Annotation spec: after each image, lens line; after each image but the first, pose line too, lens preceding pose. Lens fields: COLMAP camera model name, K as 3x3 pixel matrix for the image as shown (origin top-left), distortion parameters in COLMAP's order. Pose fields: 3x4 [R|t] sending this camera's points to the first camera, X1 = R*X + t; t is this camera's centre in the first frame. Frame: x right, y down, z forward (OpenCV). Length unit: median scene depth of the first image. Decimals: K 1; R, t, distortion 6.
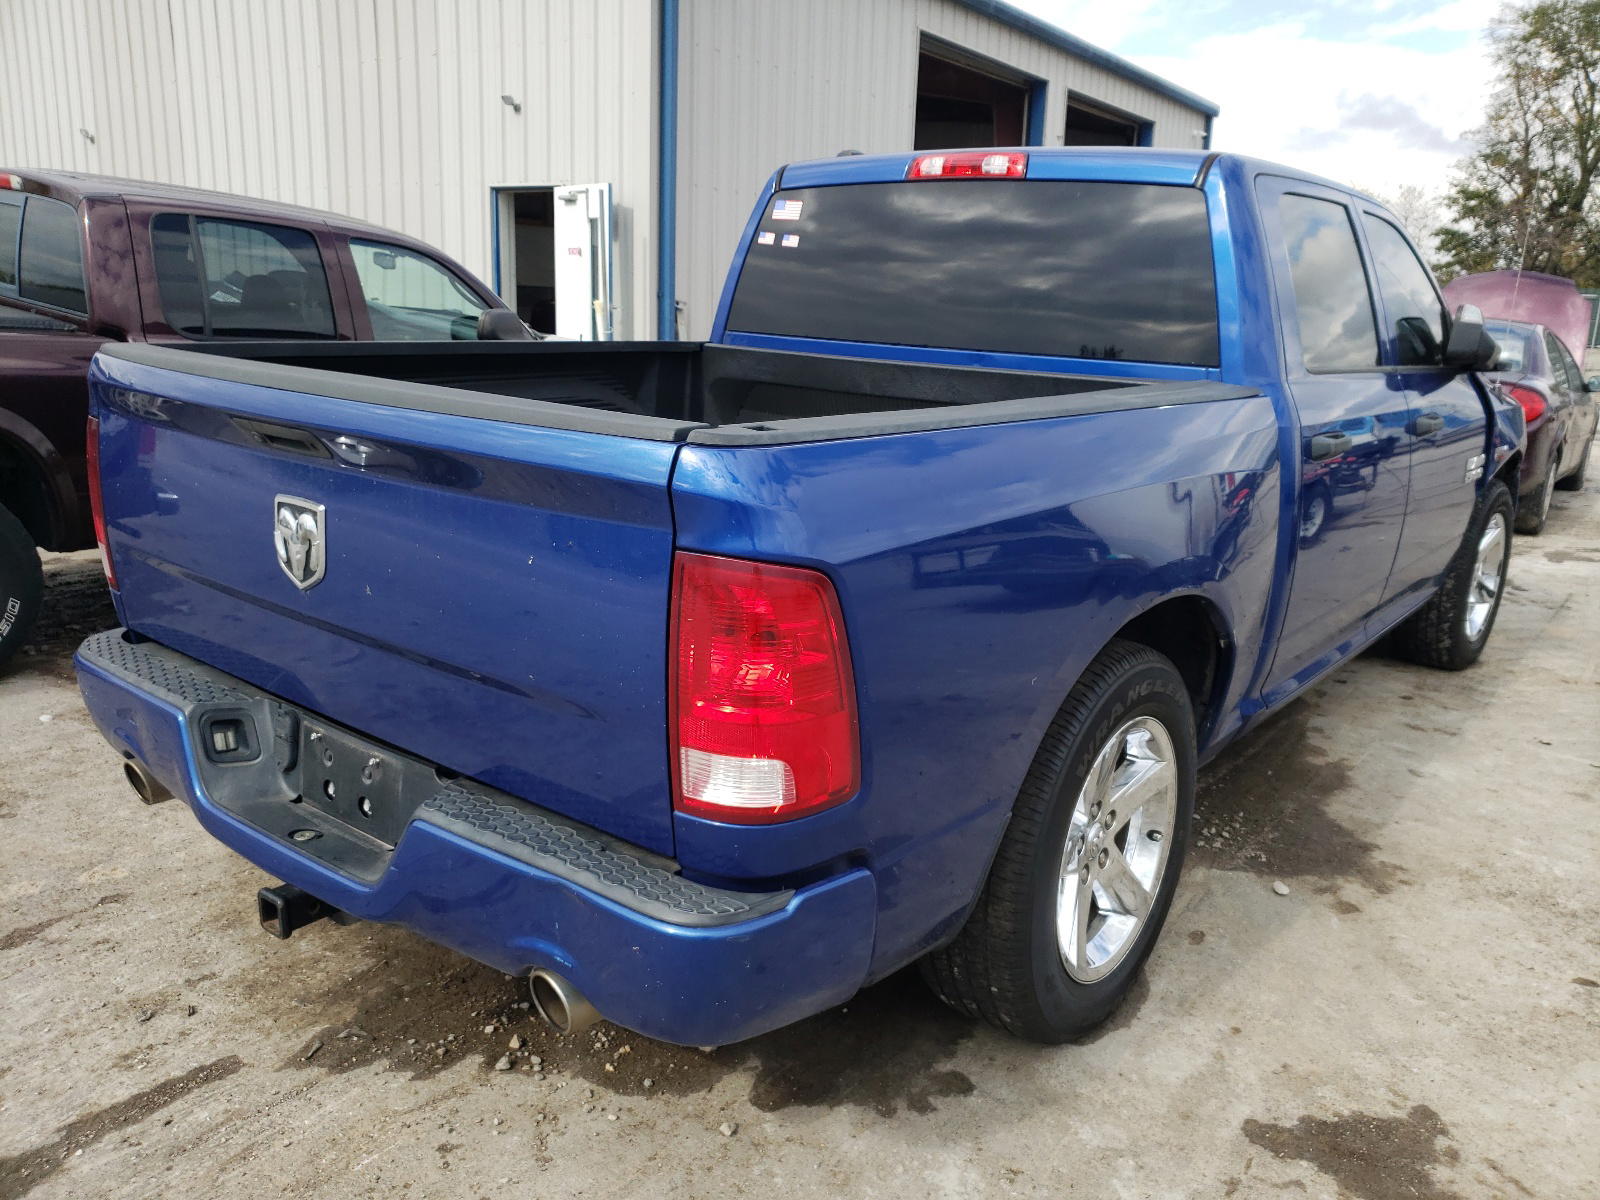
lens RADIAL K [[1268.2, 0, 795.8], [0, 1268.2, 608.7], [0, 0, 1]] dist [-0.001585, 0.032547]
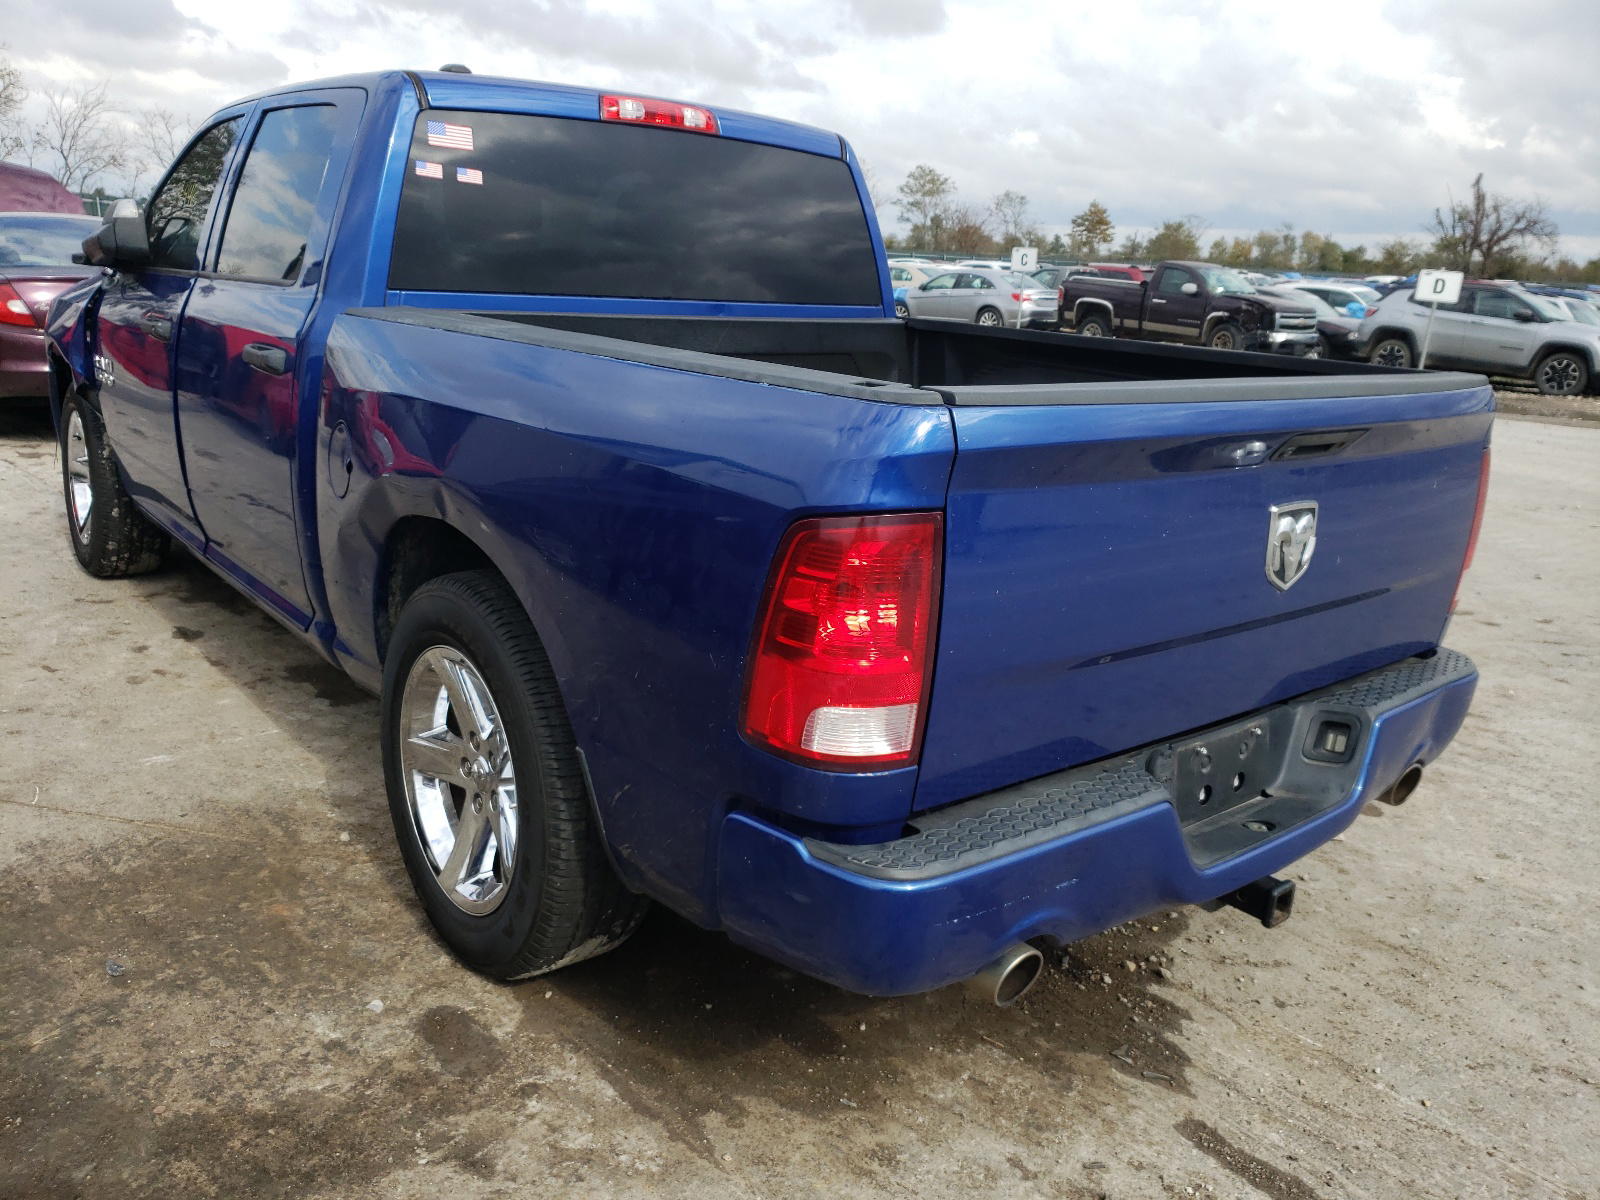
lens RADIAL K [[1346.3, 0, 799.5], [0, 1346.3, 599.9], [0, 0, 1]] dist [0.010280, 0.013024]
pose [[0.175632, -0.276843, 0.944728, -1.326557], [0.194152, 0.950538, 0.242451, -0.310703], [-0.965121, 0.140838, 0.220694, 0.998772]]
